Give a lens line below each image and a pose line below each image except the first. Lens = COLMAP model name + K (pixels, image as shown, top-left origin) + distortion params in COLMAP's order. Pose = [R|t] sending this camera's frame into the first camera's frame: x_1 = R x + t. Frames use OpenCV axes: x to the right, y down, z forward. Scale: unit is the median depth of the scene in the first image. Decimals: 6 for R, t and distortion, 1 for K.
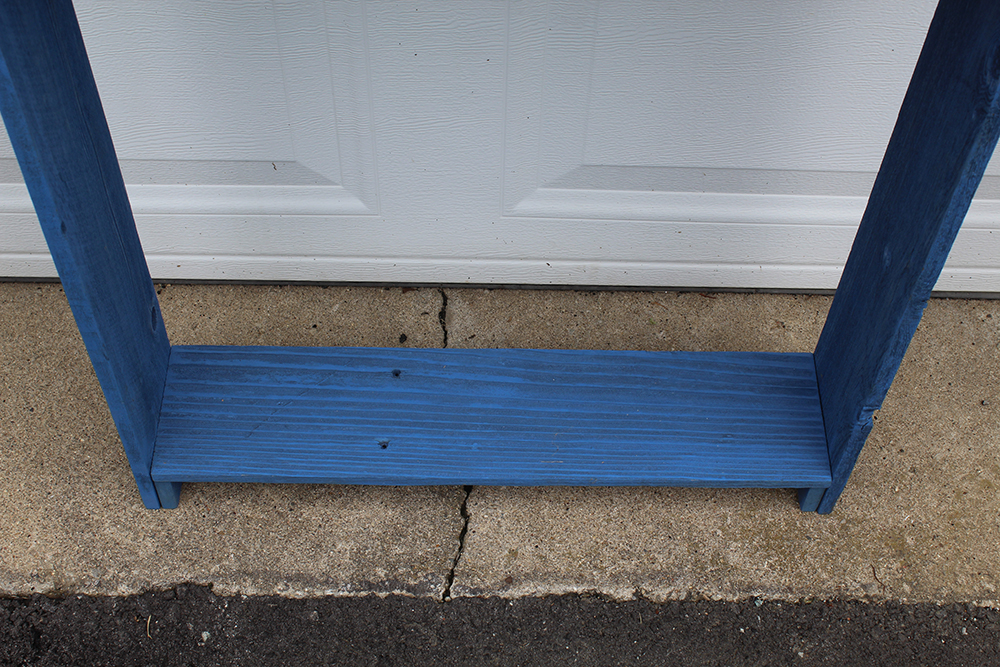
lens RADIAL K [[1390.4, 0, 500.0], [0, 1390.4, 333.5], [0, 0, 1]] dist [-0.050082, 0.053028]
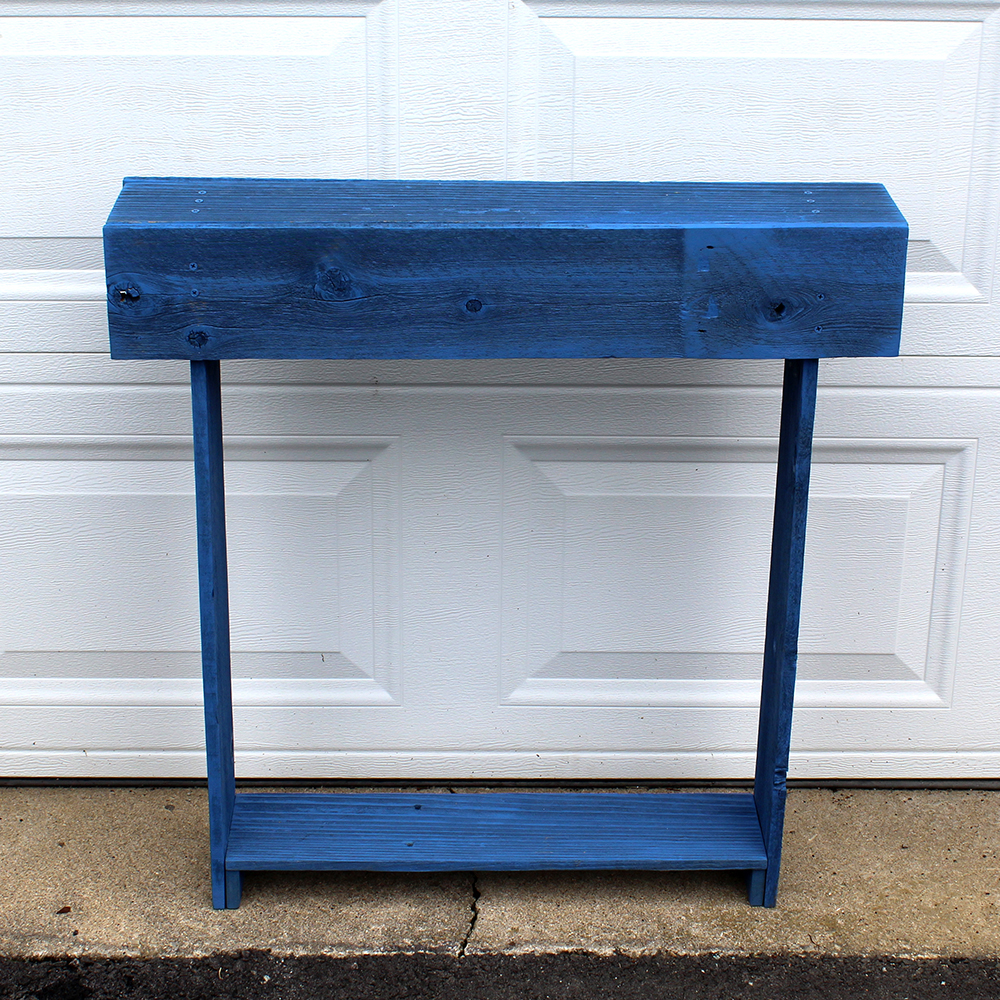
lens RADIAL K [[2204.2, 0, 485.2], [0, 2204.2, 433.0], [0, 0, 1]] dist [-0.047075, -0.397391]
pose [[0.999838, -0.014963, 0.010037, -0.029785], [0.018005, 0.850927, -0.524975, 0.804962], [-0.000685, 0.525071, 0.851058, -0.882561]]
